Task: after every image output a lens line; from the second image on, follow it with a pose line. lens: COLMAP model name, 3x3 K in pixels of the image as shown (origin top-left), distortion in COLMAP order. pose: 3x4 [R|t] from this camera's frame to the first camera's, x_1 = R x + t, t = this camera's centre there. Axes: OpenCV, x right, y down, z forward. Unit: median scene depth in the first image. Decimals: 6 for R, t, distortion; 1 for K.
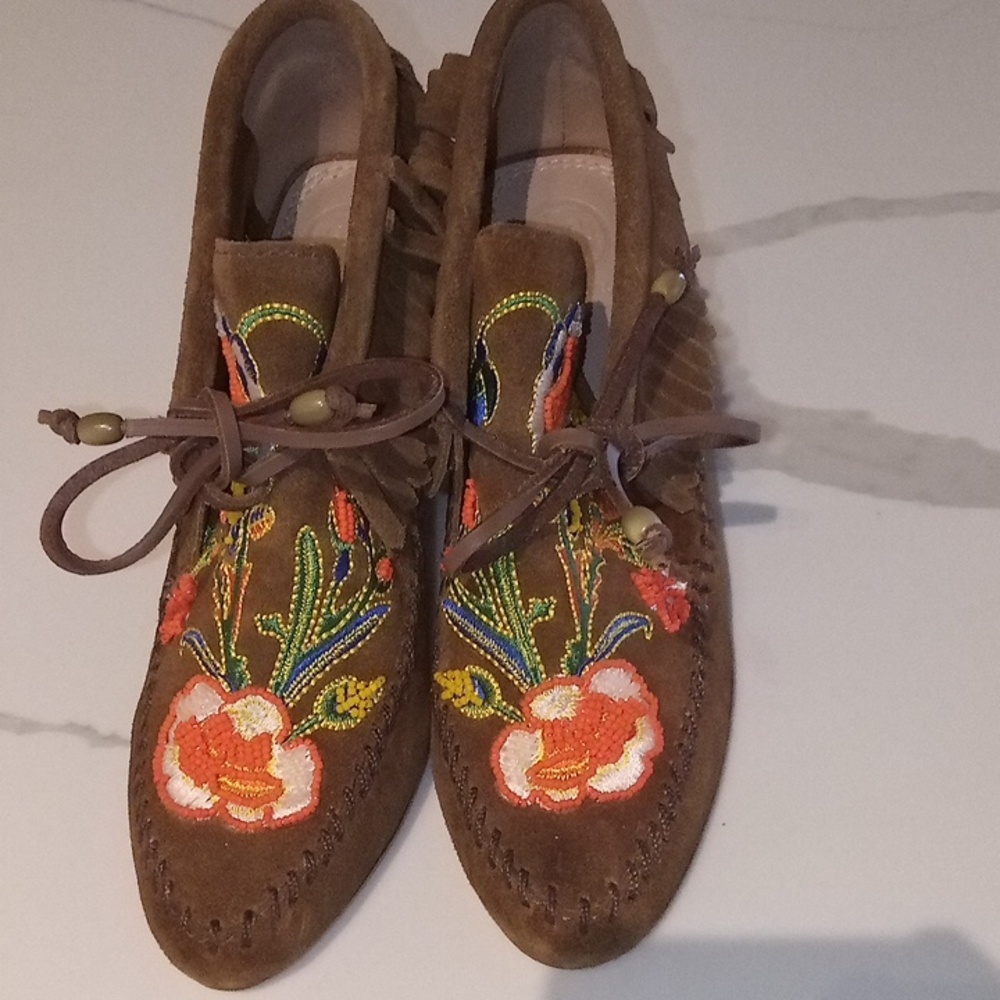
lens RADIAL K [[1567.8, 0, 495.2], [0, 1567.8, 497.0], [0, 0, 1]] dist [0.073467, 0.000000]
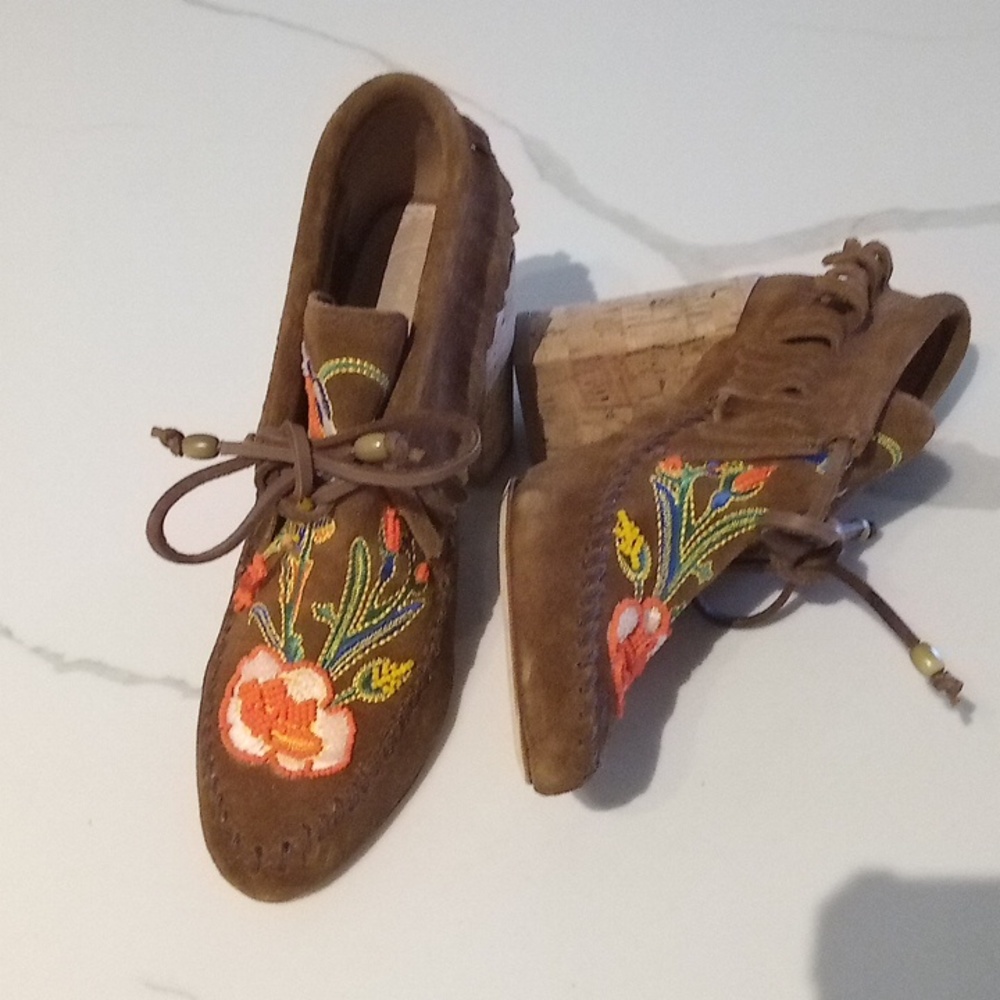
lens RADIAL K [[1567.8, 0, 500.6], [0, 1567.8, 495.1], [0, 0, 1]] dist [0.073467, 0.000000]
pose [[0.994302, 0.100050, -0.036801, 0.029123], [-0.097174, 0.992584, 0.073032, -0.111592], [0.043835, -0.069040, 0.996650, -0.201900]]
